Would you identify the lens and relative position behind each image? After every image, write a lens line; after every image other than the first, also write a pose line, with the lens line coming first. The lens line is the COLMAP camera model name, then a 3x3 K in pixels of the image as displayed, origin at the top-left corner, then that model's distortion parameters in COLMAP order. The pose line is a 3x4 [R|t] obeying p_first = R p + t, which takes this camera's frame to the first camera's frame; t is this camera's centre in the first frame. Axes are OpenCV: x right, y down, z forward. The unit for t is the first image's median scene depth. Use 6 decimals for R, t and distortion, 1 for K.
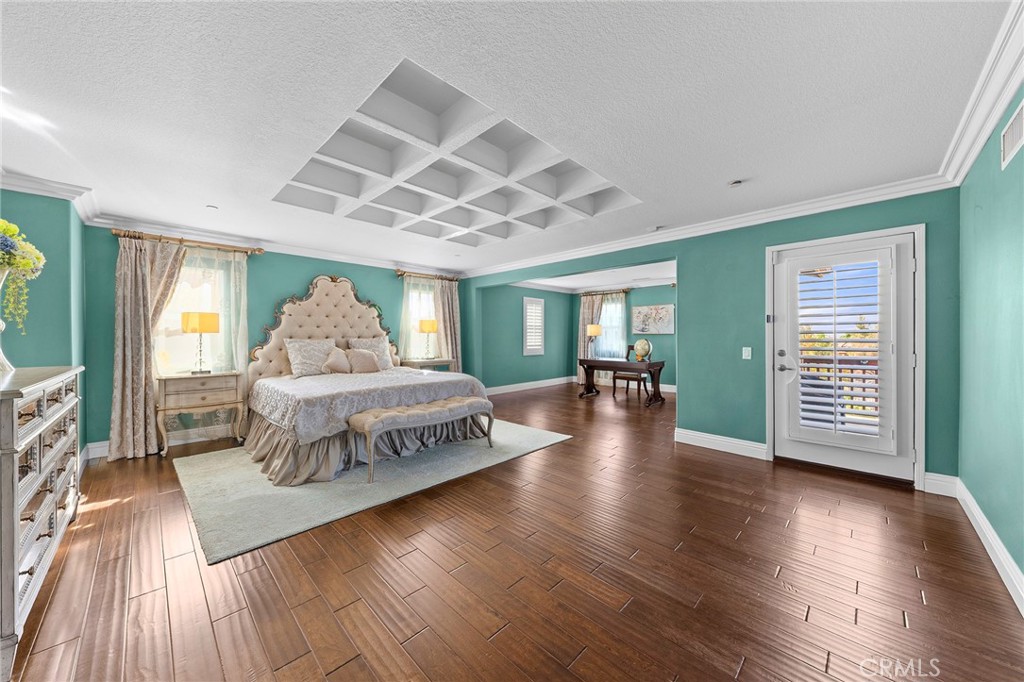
lens RADIAL K [[357.4, 0, 511.0], [0, 357.4, 339.1], [0, 0, 1]] dist [0.001728, -0.000088]
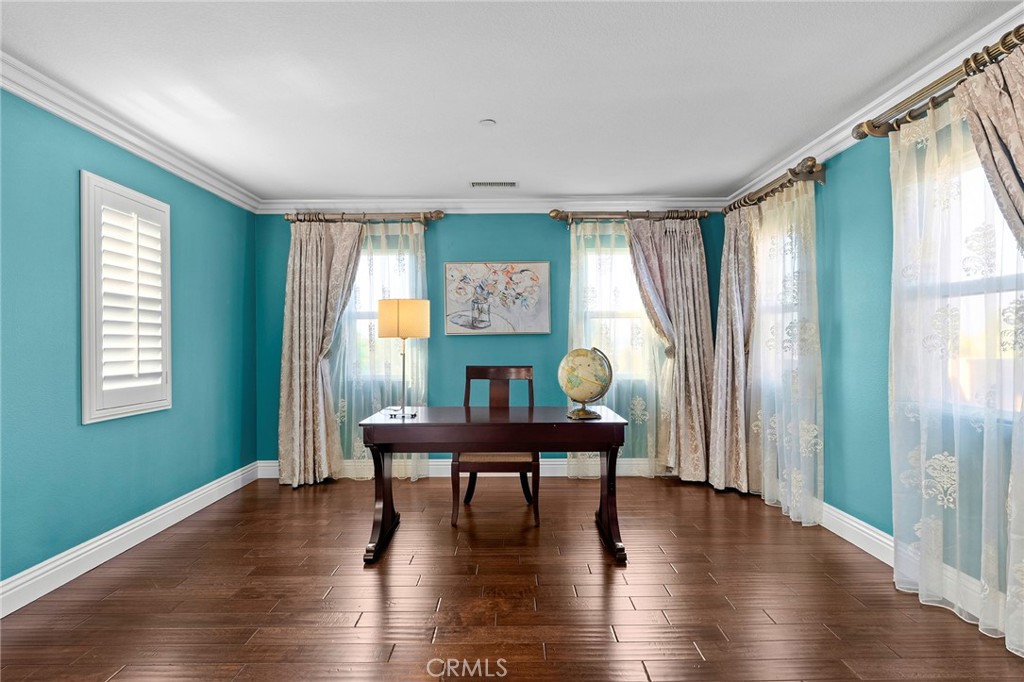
lens RADIAL K [[528.2, 0, 511.6], [0, 528.2, 345.2], [0, 0, 1]] dist [-0.006744, -0.000970]
pose [[0.706208, -0.006137, 0.707978, -0.009666], [0.010062, 0.999948, -0.001370, -0.001149], [-0.707933, 0.008091, 0.706233, 0.560126]]
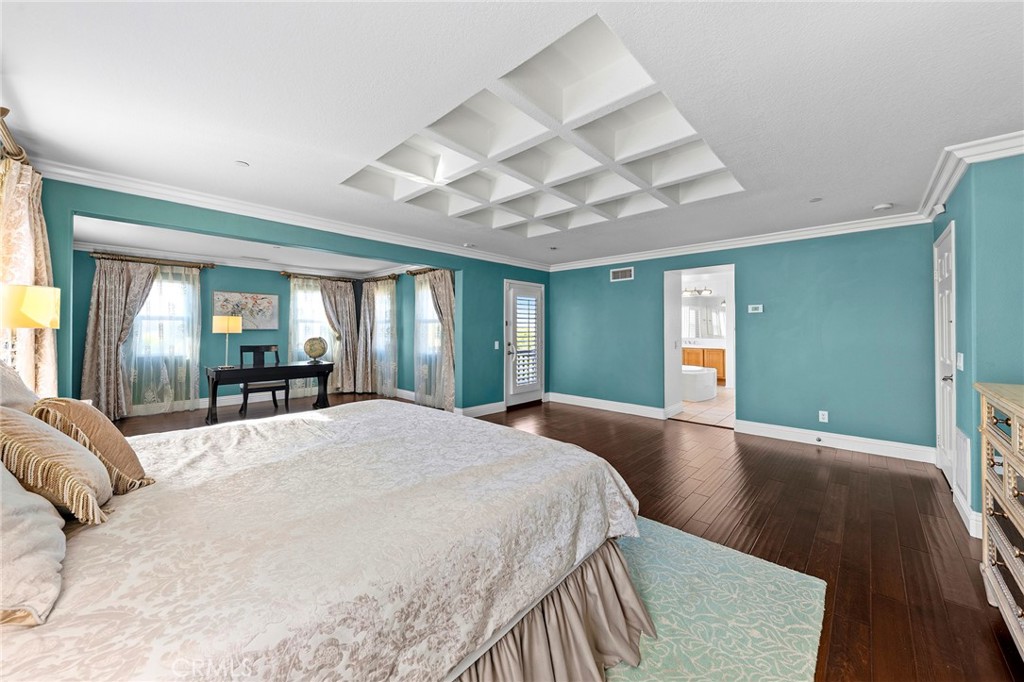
lens RADIAL K [[375.8, 0, 514.3], [0, 375.8, 326.7], [0, 0, 1]] dist [0.000179, -0.000120]
pose [[-0.025433, 0.009434, 0.999632, -0.424045], [0.003837, 0.999949, -0.009340, -0.010902], [-0.999669, 0.003598, -0.025468, 0.430406]]
